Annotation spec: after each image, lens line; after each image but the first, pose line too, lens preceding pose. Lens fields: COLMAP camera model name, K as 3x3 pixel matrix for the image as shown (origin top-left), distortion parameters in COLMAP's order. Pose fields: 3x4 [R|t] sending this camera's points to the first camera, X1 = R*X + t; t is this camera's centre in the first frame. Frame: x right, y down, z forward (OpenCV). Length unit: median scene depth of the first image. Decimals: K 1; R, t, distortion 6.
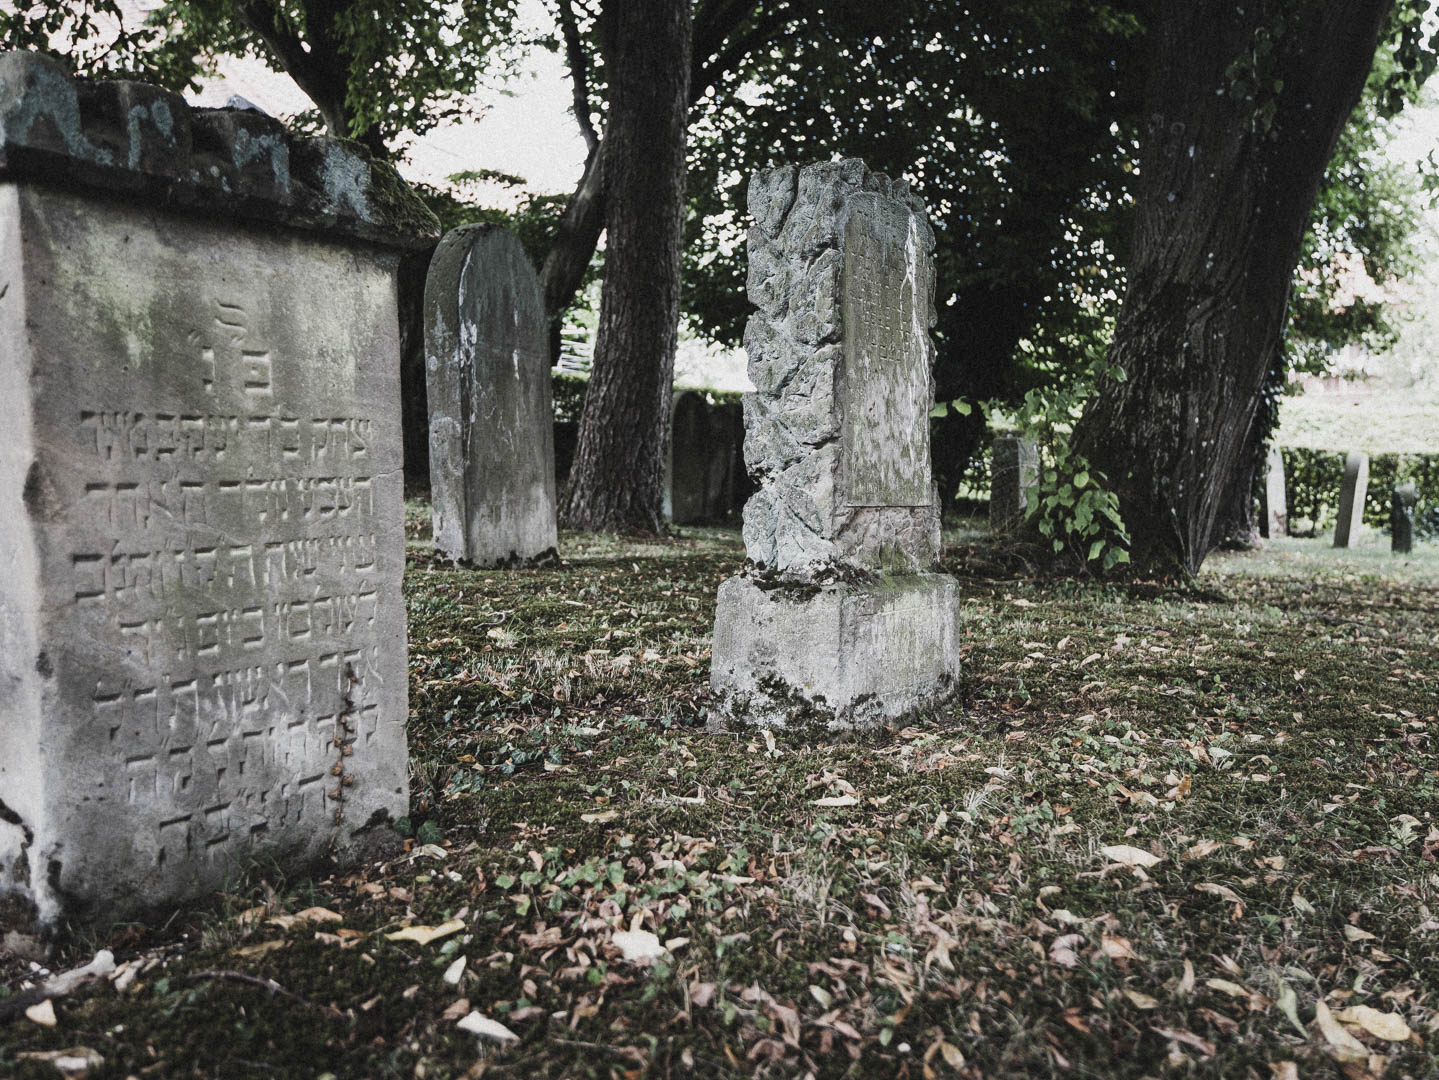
lens RADIAL K [[1414.6, 0, 718.5], [0, 1414.6, 540.5], [0, 0, 1]] dist [0.106028, 0.015724]
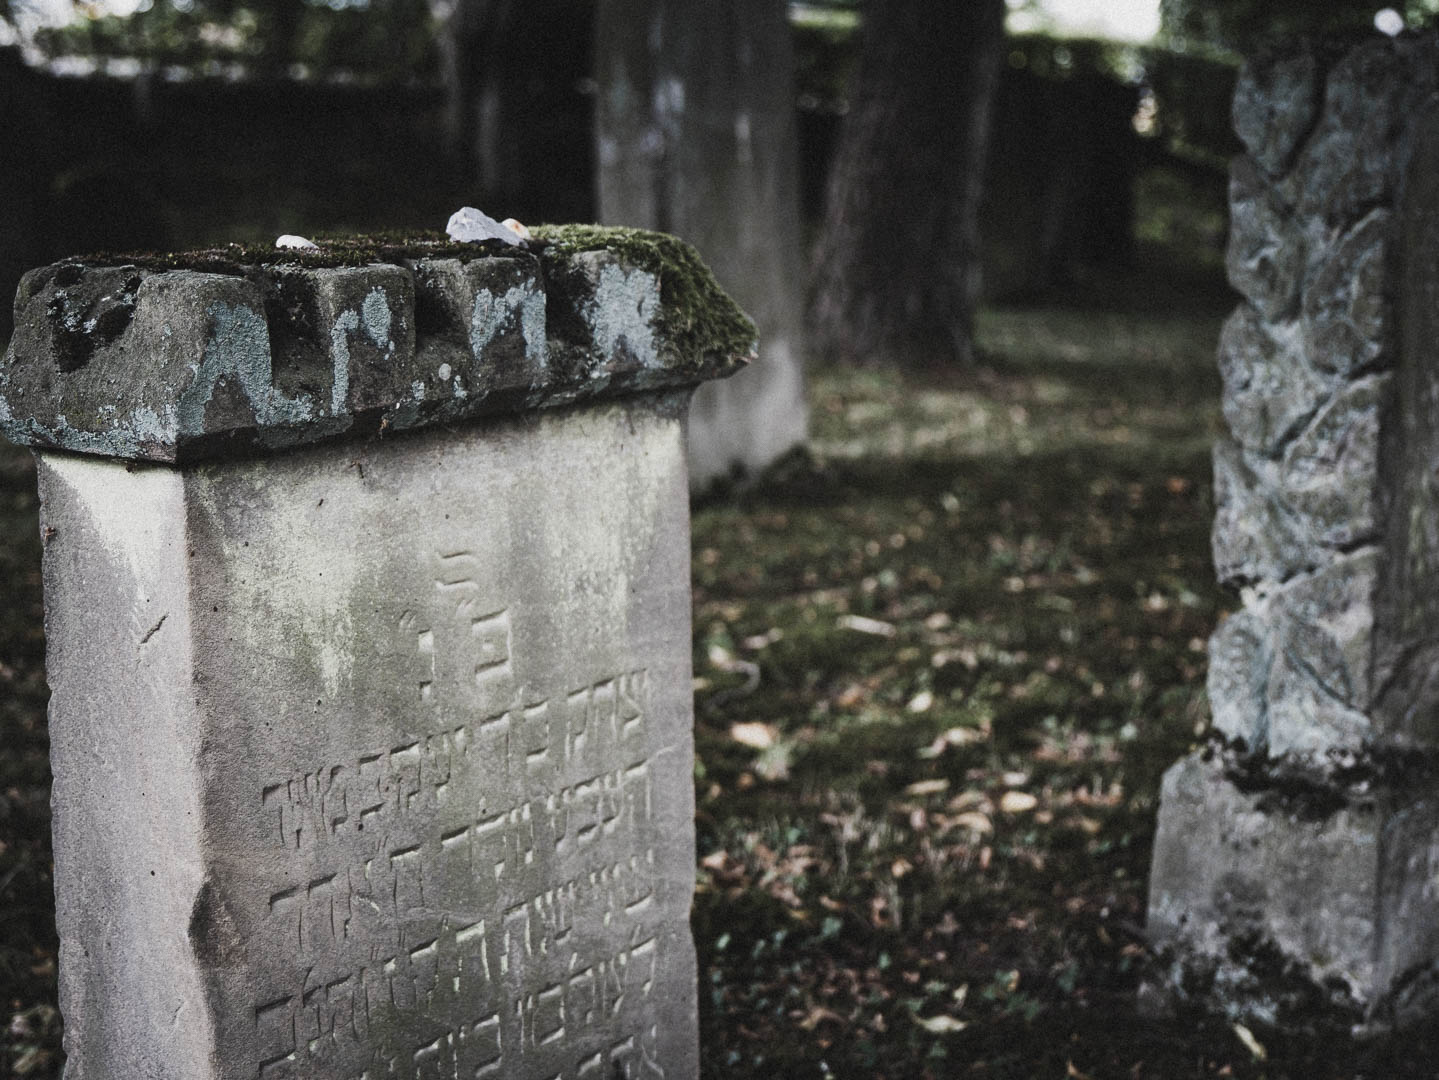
lens RADIAL K [[2484.4, 0, 720.9], [0, 2484.4, 539.7], [0, 0, 1]] dist [0.005282, 0.000000]
pose [[0.991779, 0.018942, -0.126551, -0.056377], [-0.005387, 0.994287, 0.106605, -0.182370], [0.127847, -0.105047, 0.986215, -0.033819]]
